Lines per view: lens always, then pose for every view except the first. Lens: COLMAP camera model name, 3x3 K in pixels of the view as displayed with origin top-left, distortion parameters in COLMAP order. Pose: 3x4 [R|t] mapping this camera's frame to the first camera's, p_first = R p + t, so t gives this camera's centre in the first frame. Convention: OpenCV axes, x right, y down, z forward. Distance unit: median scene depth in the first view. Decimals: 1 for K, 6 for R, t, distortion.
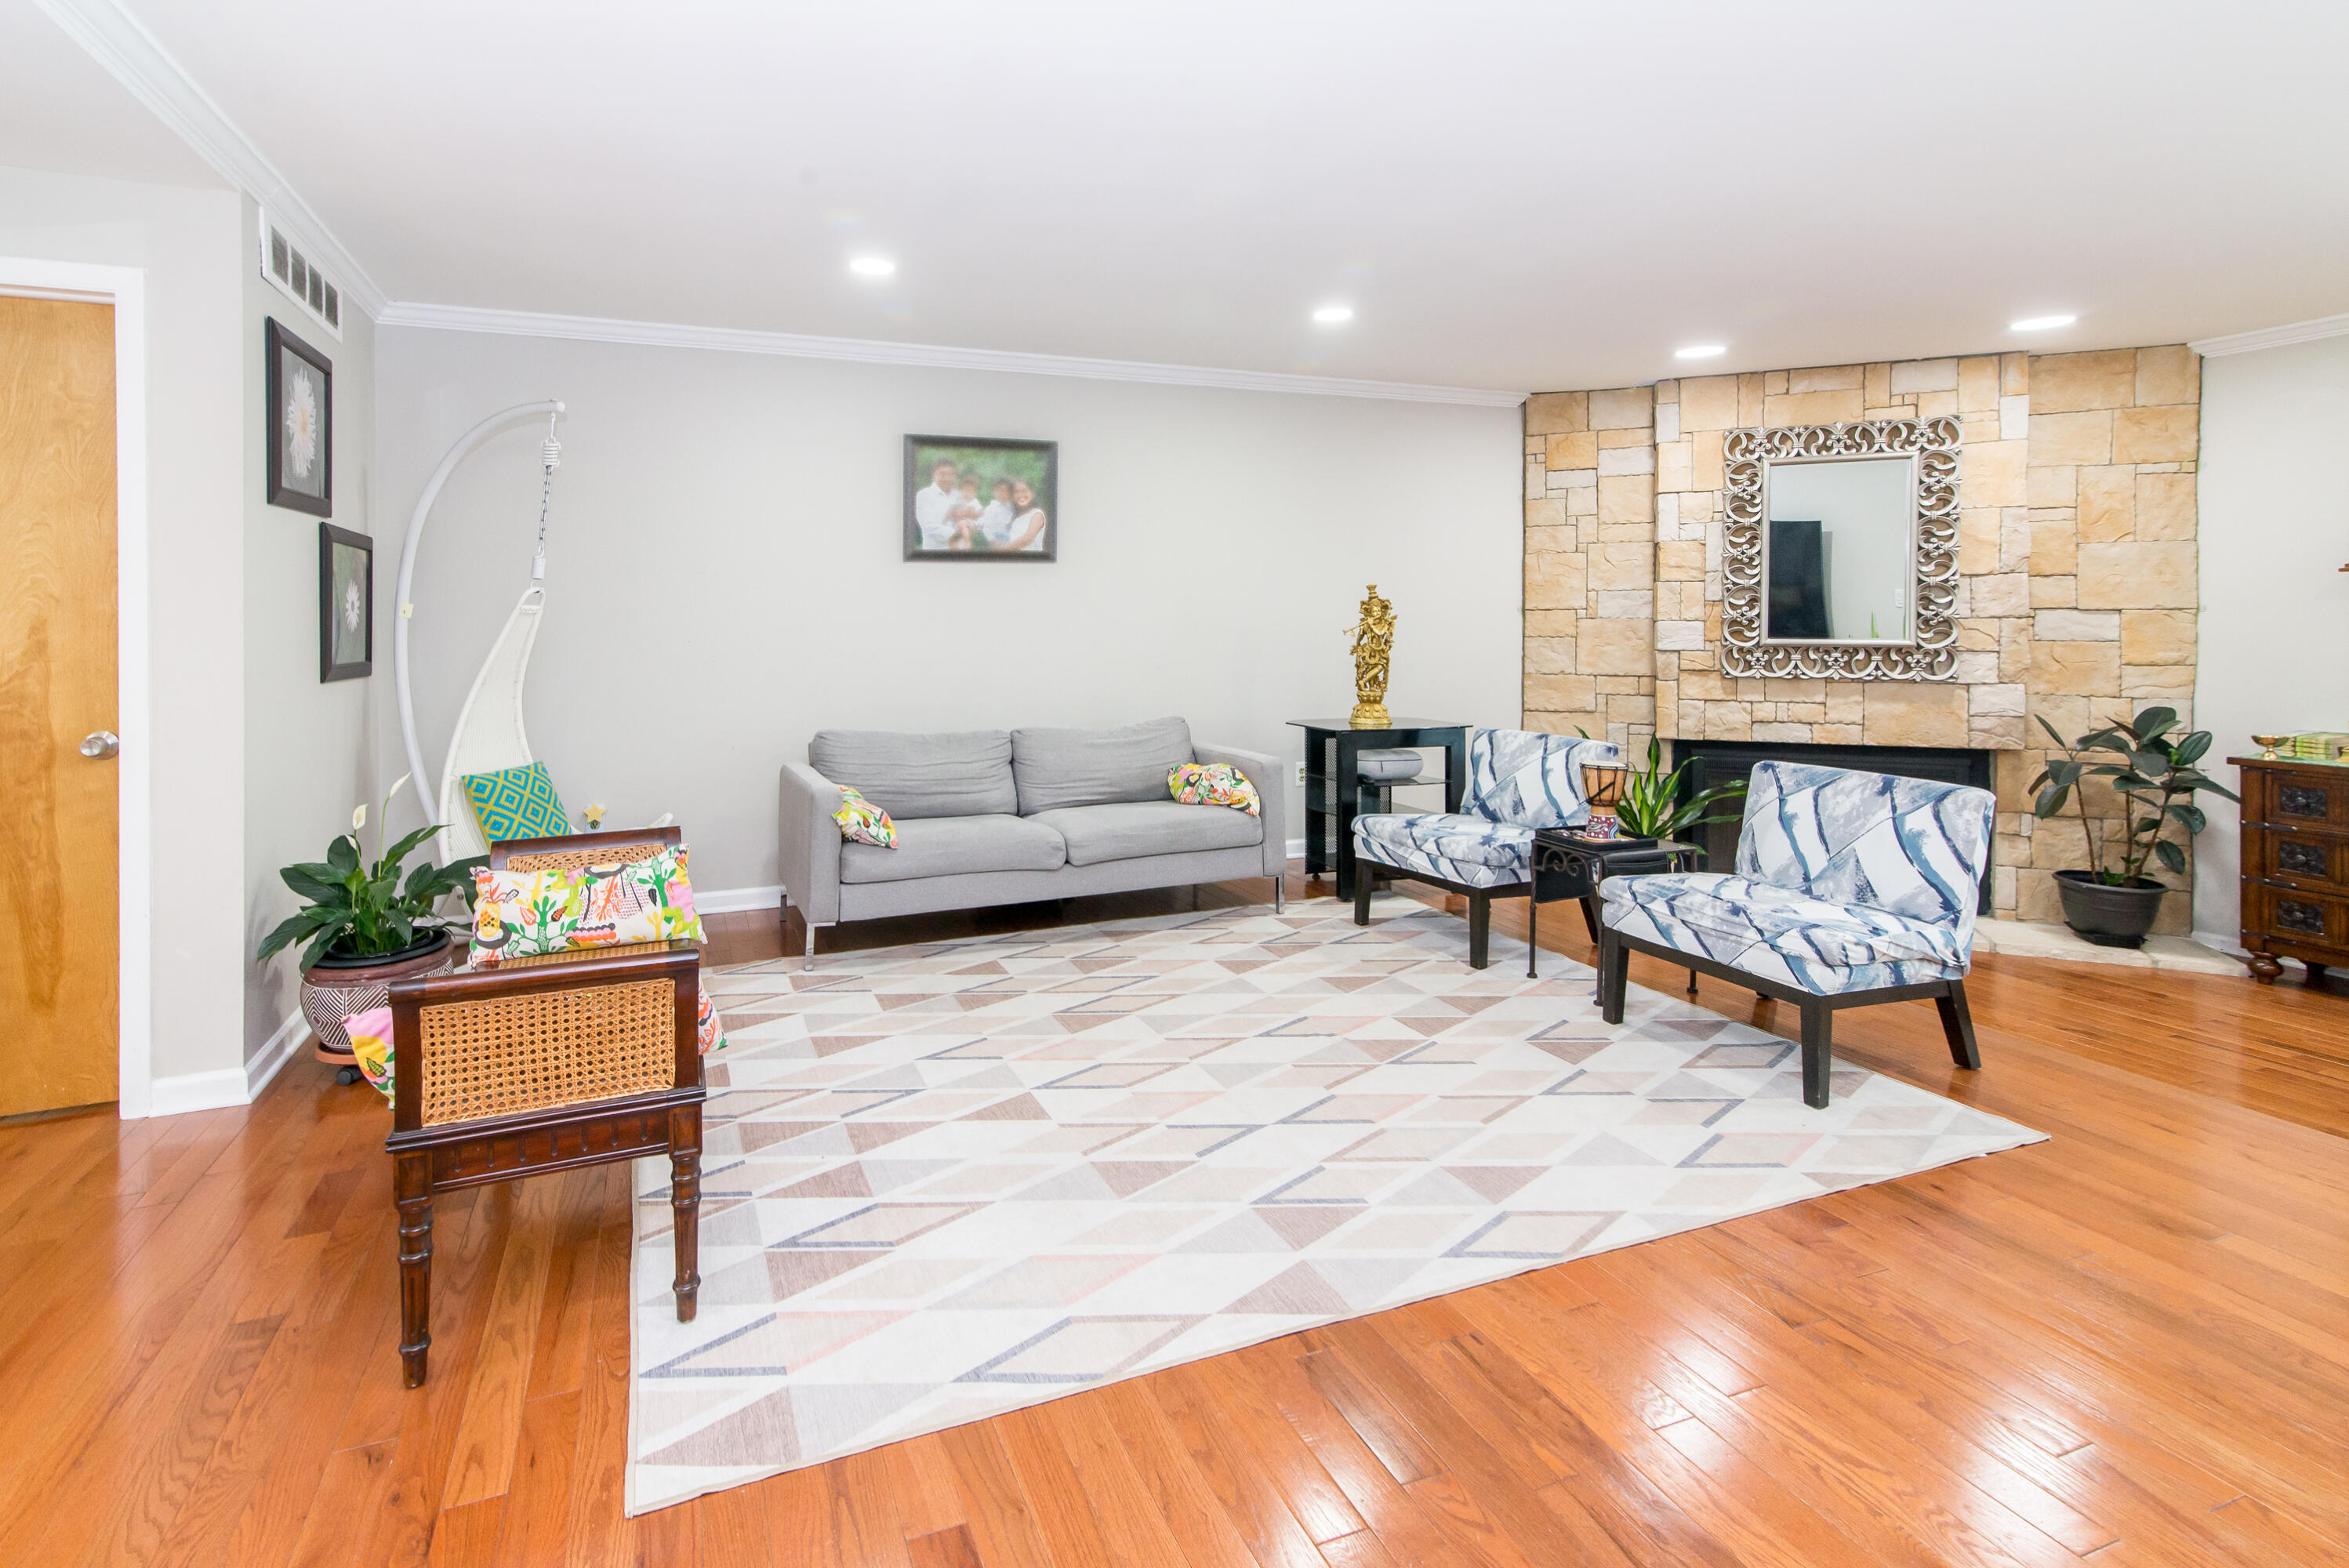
lens RADIAL K [[1100.9, 0, 1080.0], [0, 1100.9, 644.7], [0, 0, 1]] dist [0.012215, -0.000581]
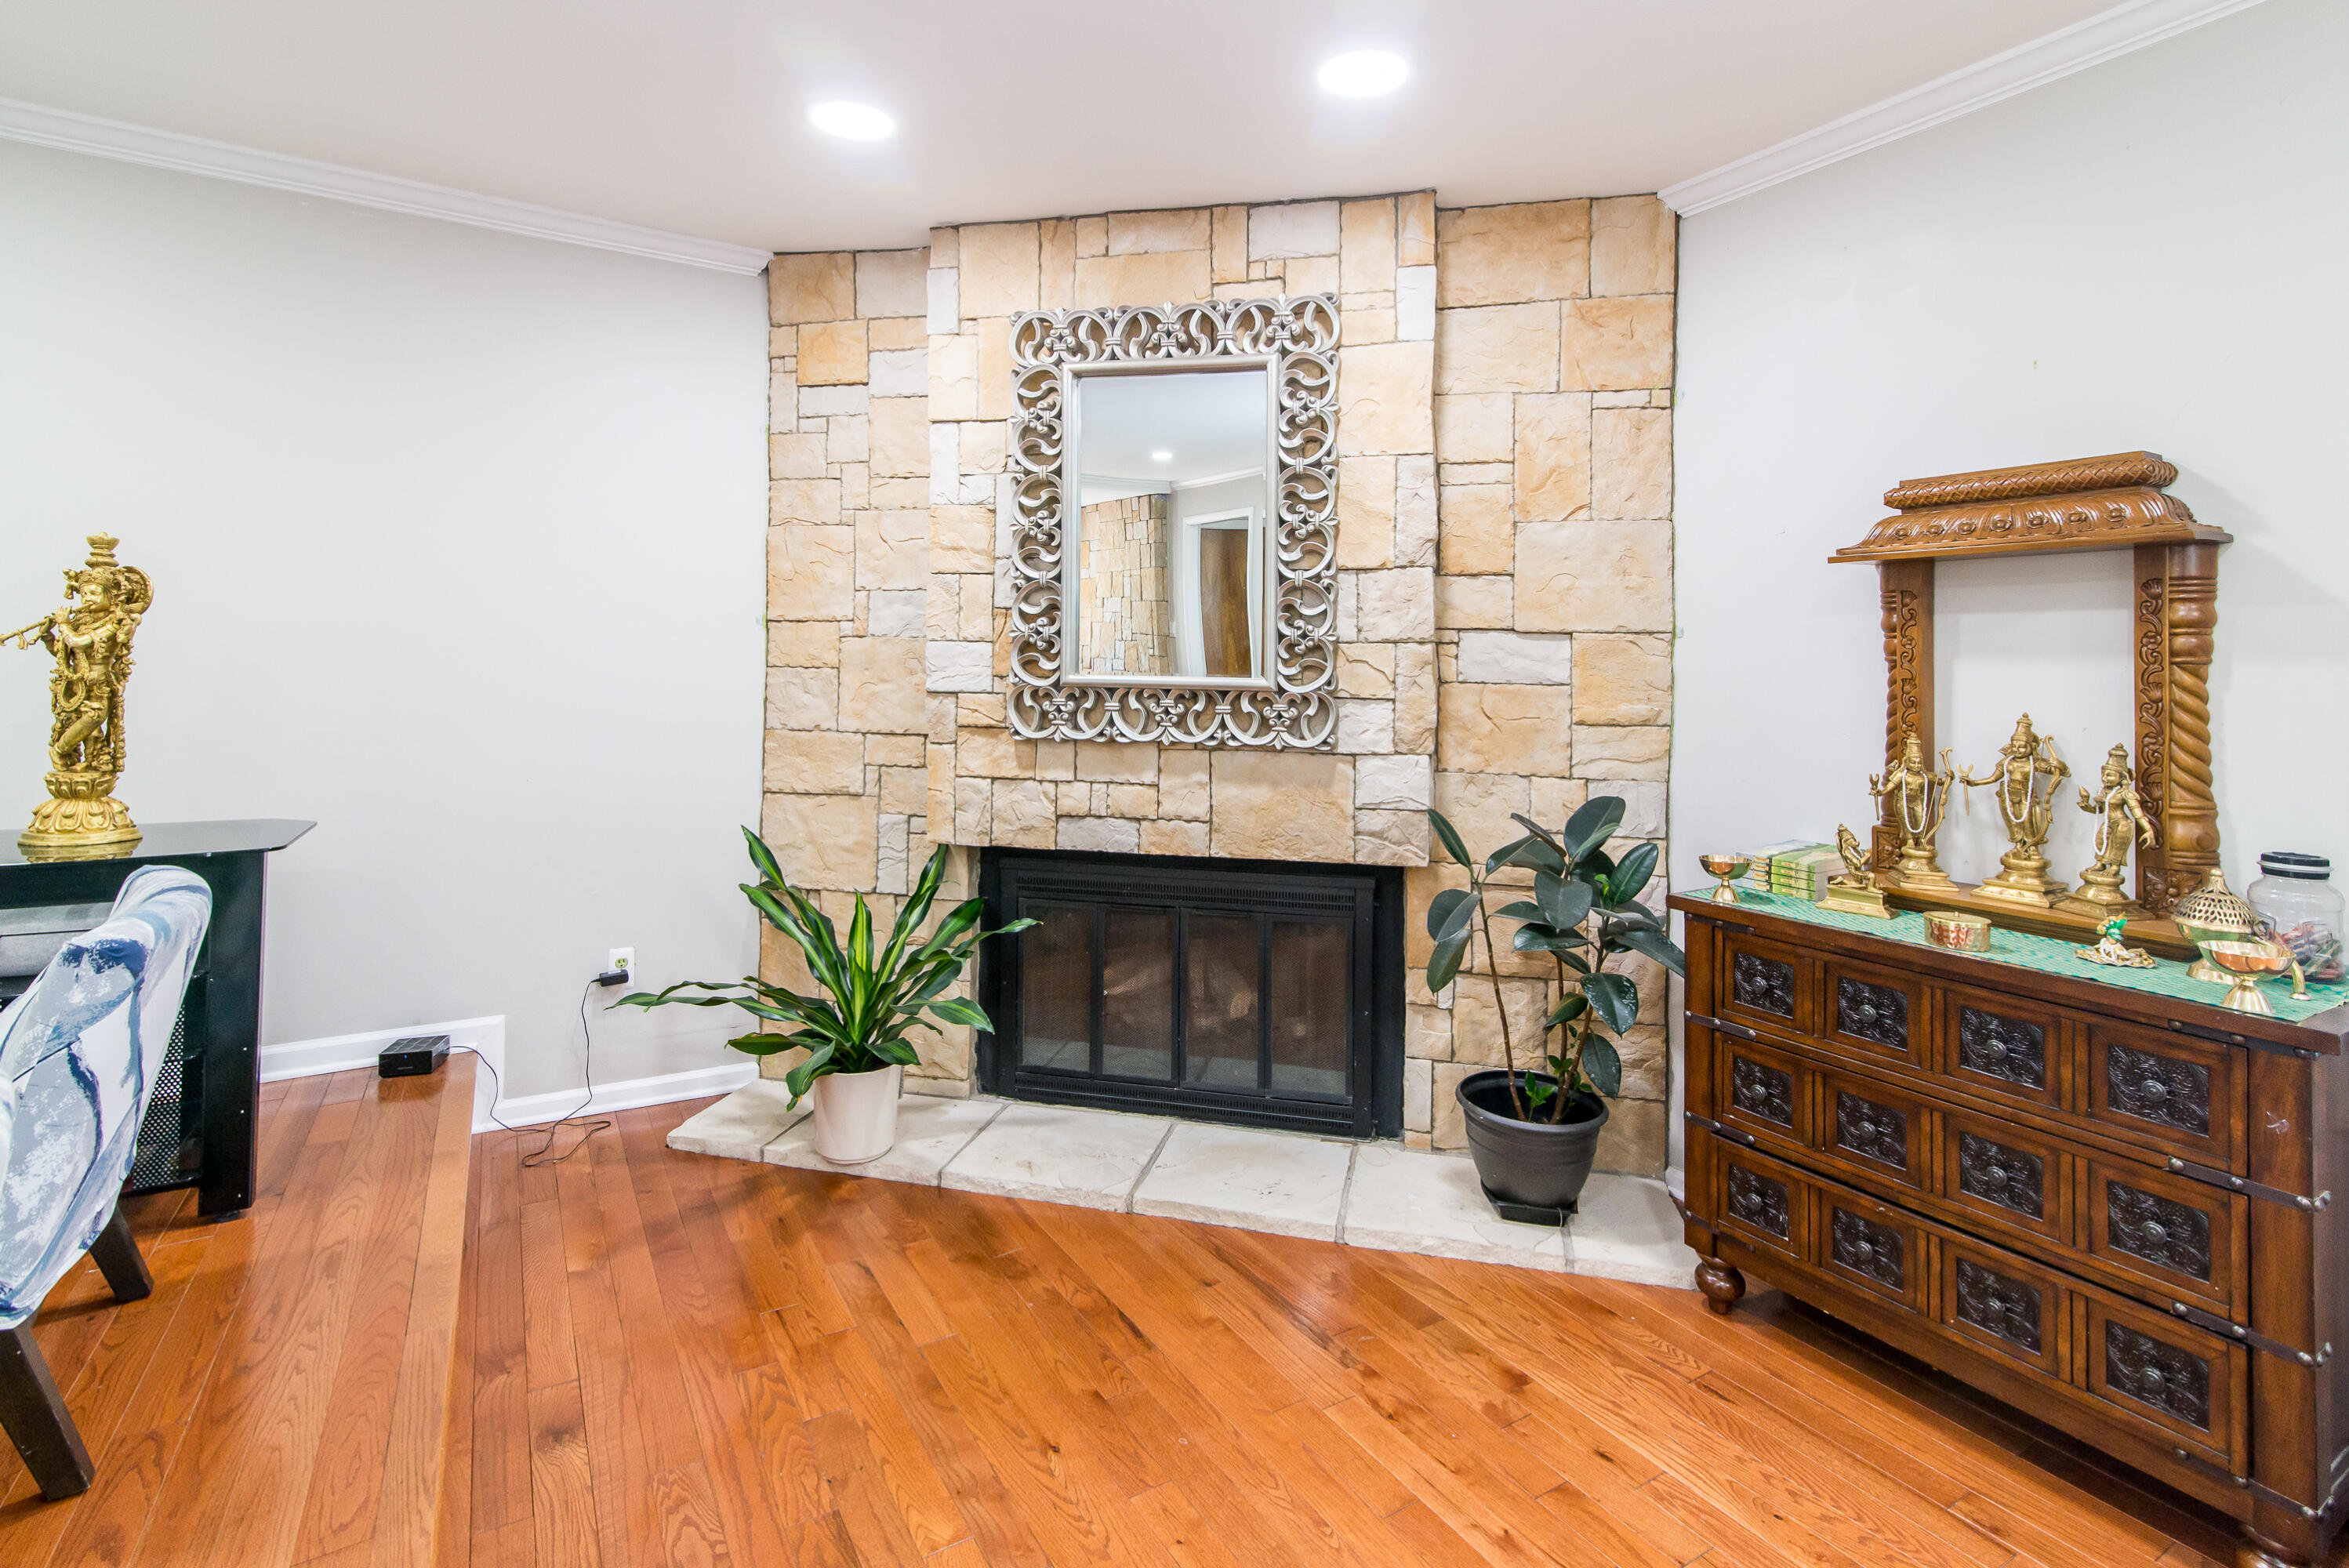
lens RADIAL K [[1122.5, 0, 1179.9], [0, 1122.5, 669.7], [0, 0, 1]] dist [0.021093, -0.000262]
pose [[0.978923, 0.017446, 0.203484, 0.603479], [-0.014122, 0.999742, -0.017778, 0.002459], [-0.203742, 0.014530, 0.978917, 0.445293]]
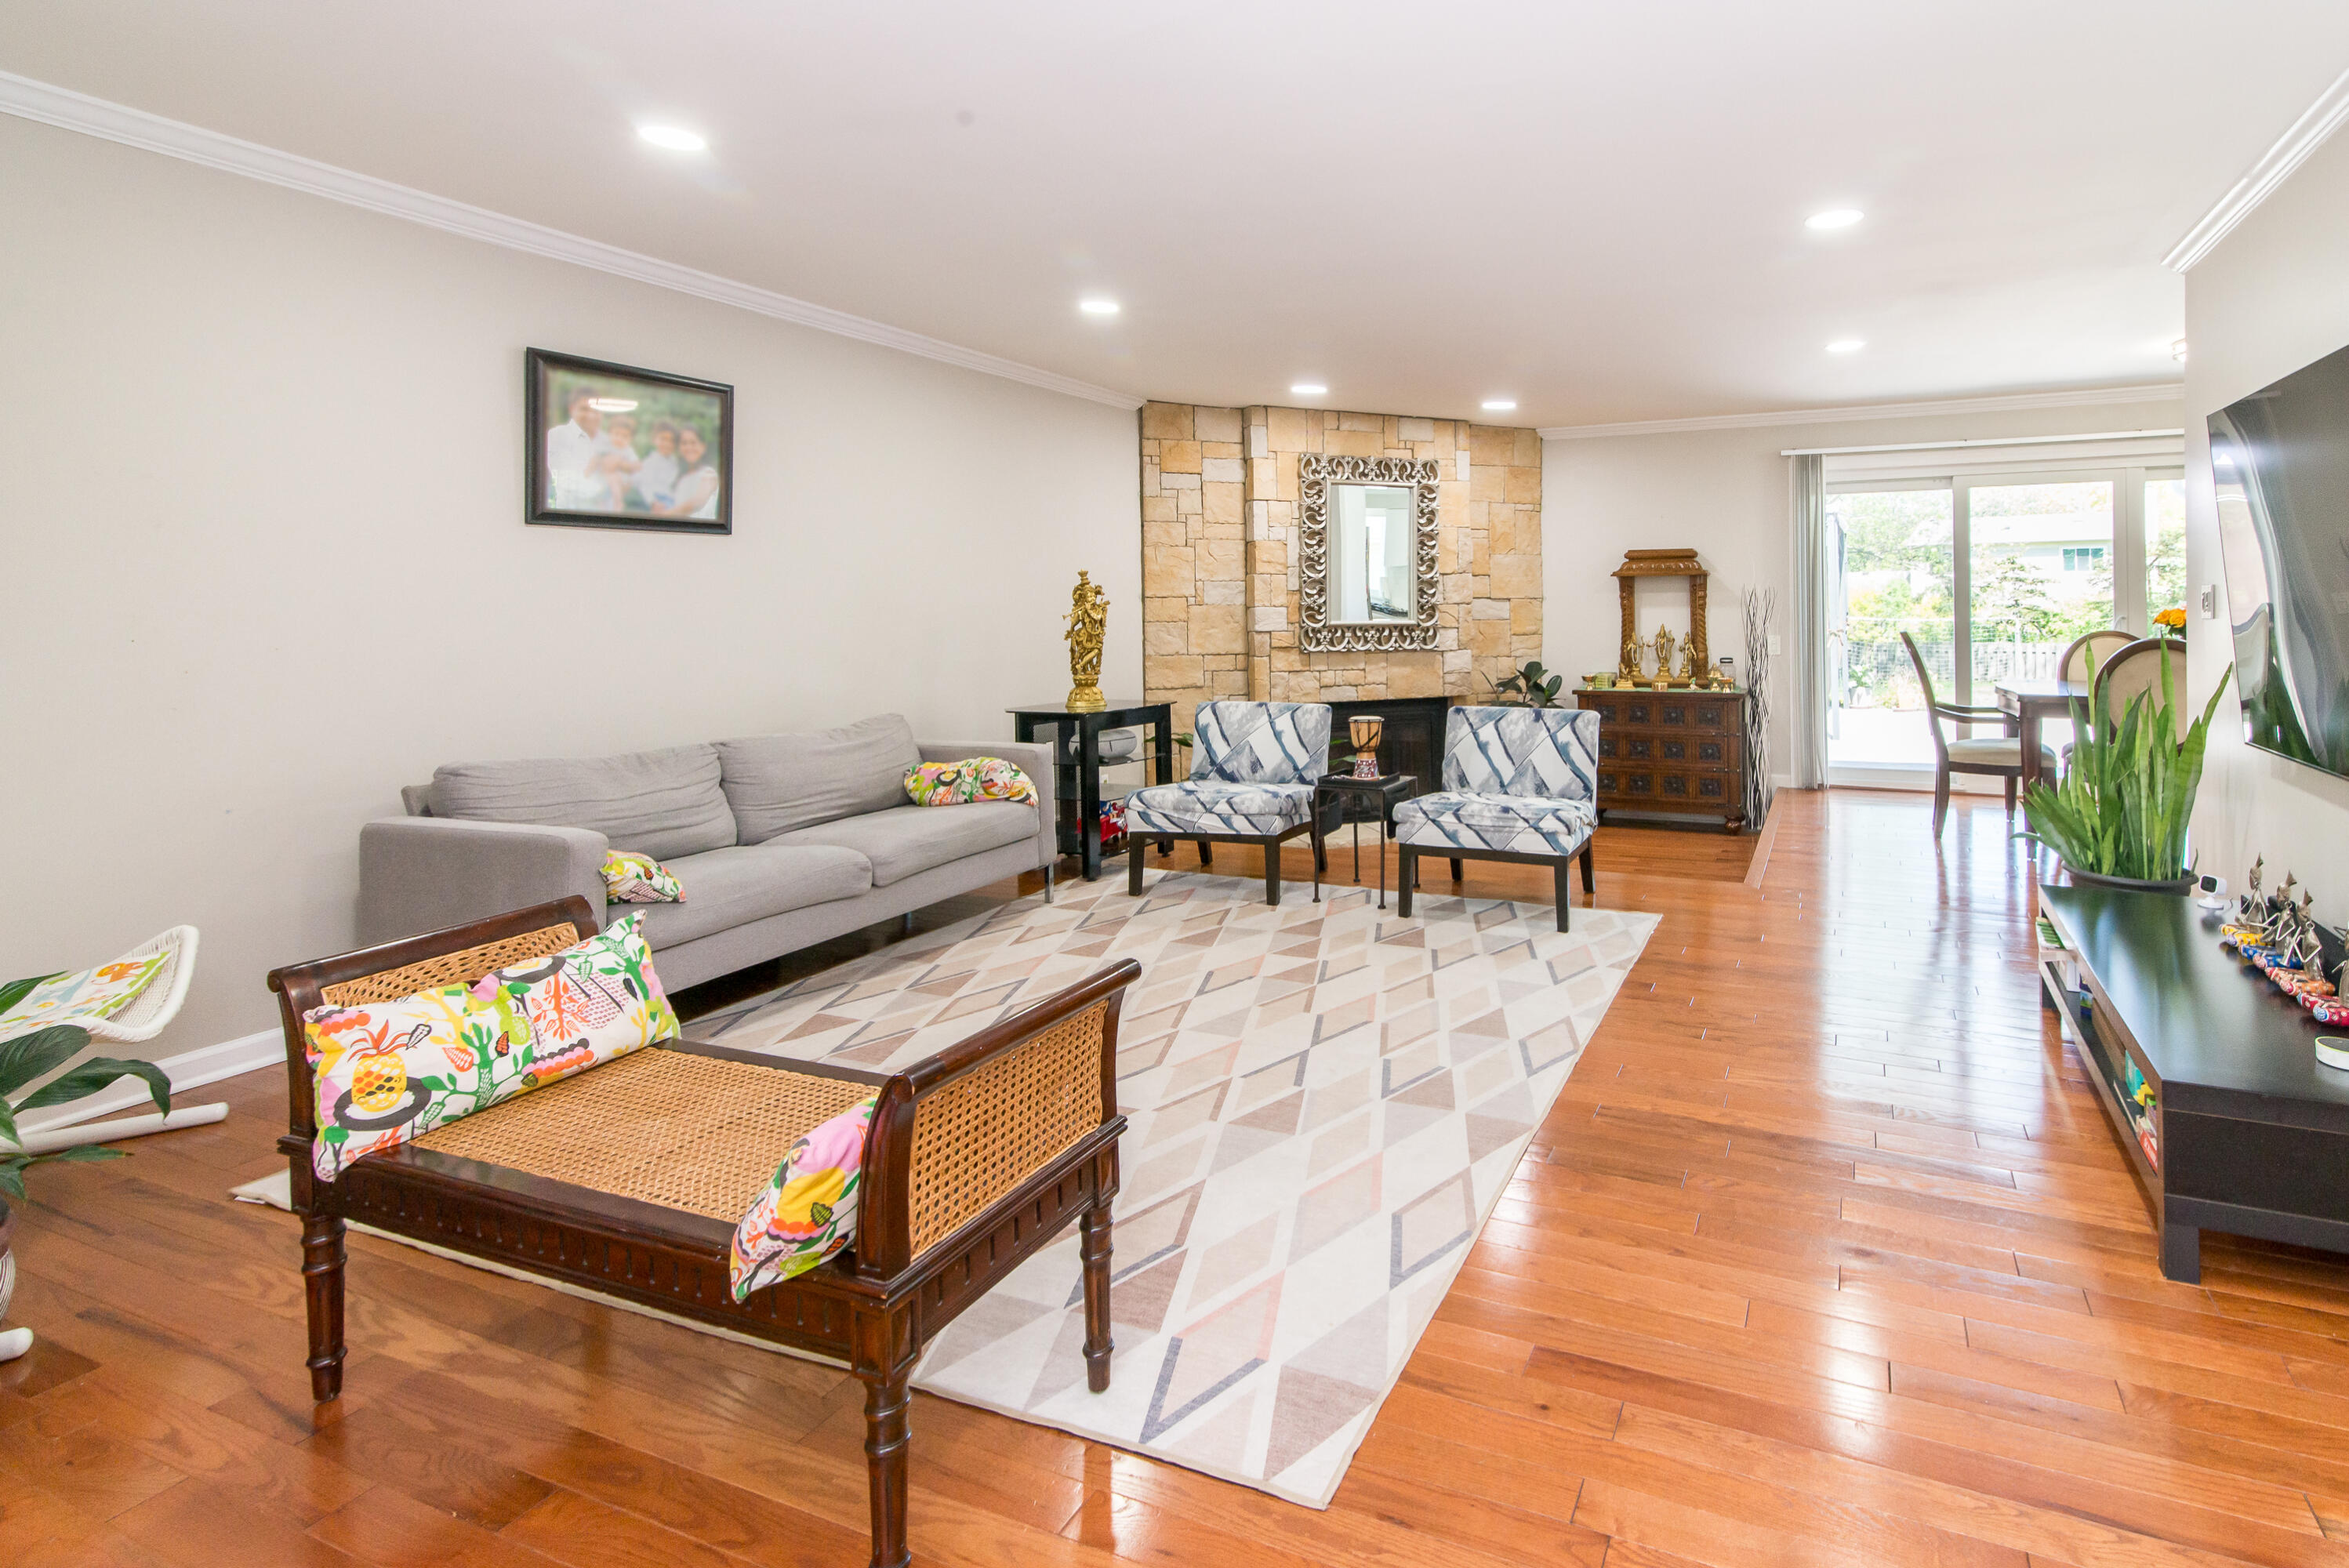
lens RADIAL K [[1135.6, 0, 1383.4], [0, 1135.6, 626.3], [0, 0, 1]] dist [0.009320, -0.000161]
pose [[0.676049, -0.013481, 0.736734, -0.323147], [0.021005, 0.999779, -0.000981, 0.003868], [-0.736557, 0.016139, 0.676182, 0.079824]]
